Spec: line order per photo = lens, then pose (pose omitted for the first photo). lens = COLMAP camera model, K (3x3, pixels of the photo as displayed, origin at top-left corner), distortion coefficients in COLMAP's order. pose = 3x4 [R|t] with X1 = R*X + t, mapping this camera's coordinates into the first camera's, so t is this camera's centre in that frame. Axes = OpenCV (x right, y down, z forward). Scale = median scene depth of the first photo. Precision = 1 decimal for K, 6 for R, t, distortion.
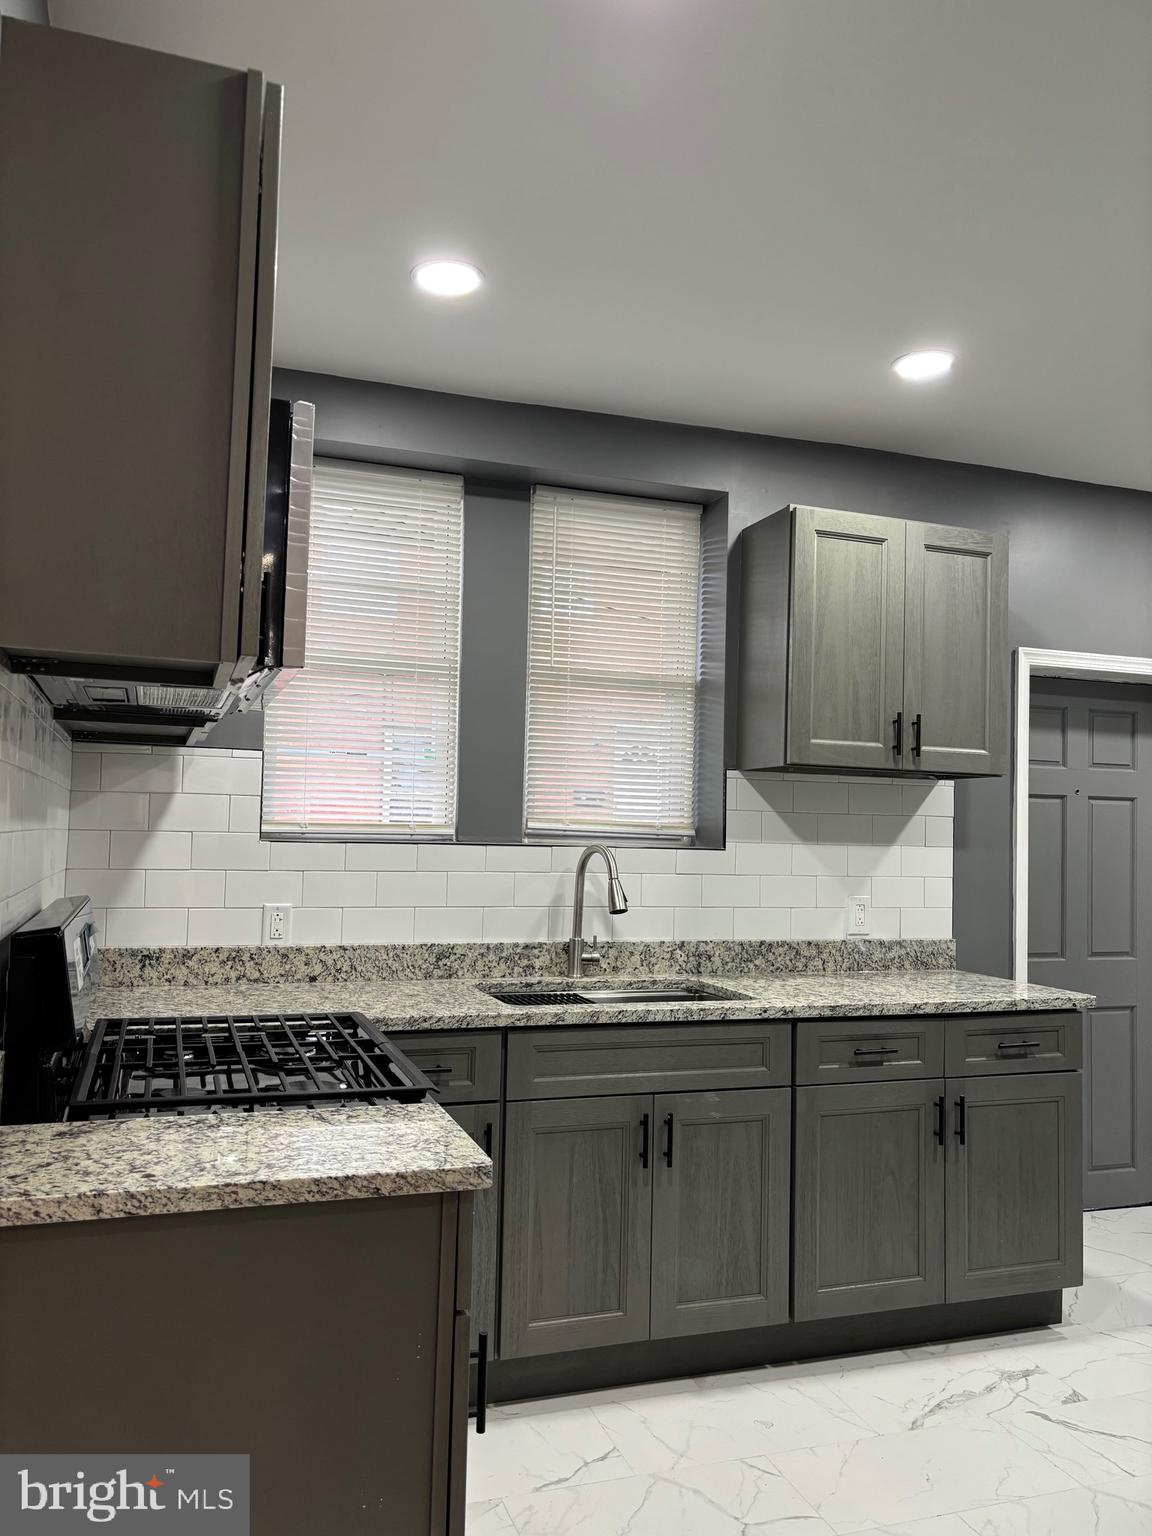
lens RADIAL K [[1165.1, 0, 581.0], [0, 1165.1, 771.7], [0, 0, 1]] dist [0.063456, -0.072673]
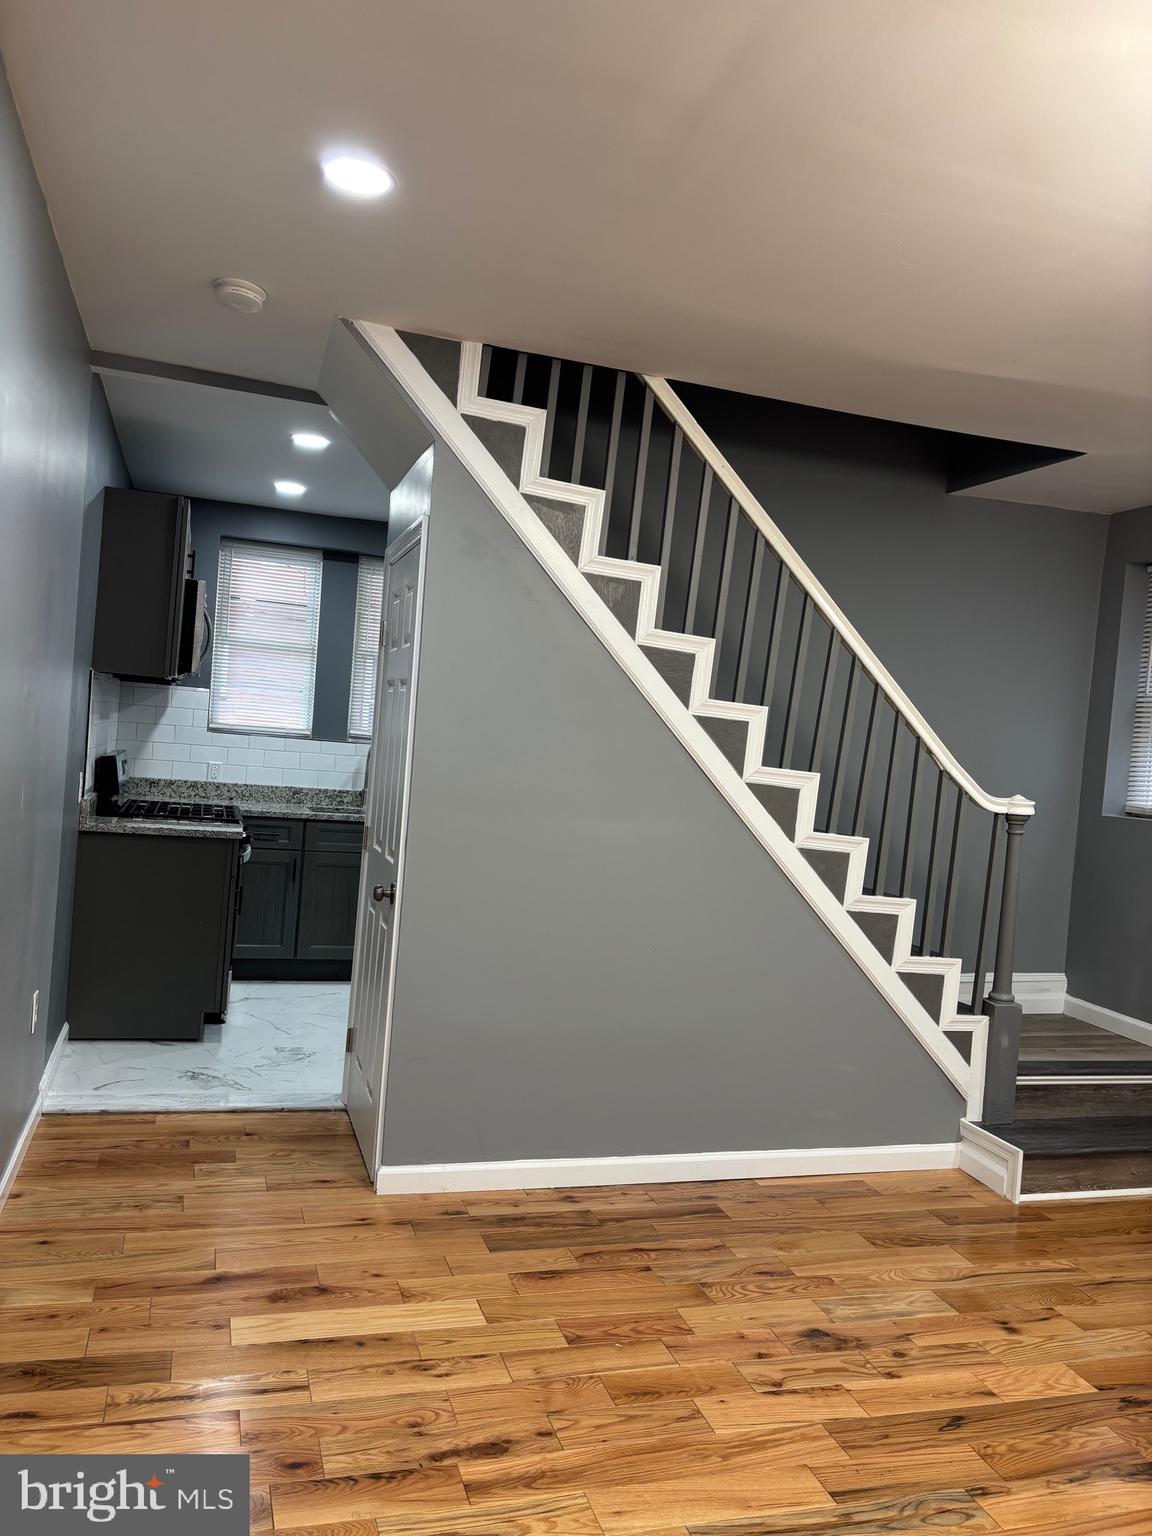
lens RADIAL K [[1165.1, 0, 575.0], [0, 1165.1, 774.6], [0, 0, 1]] dist [0.063456, -0.072673]
pose [[0.997688, 0.057541, -0.036158, 0.455230], [-0.054551, 0.995393, 0.078847, -0.064858], [0.040528, -0.076693, 0.996231, -1.053418]]
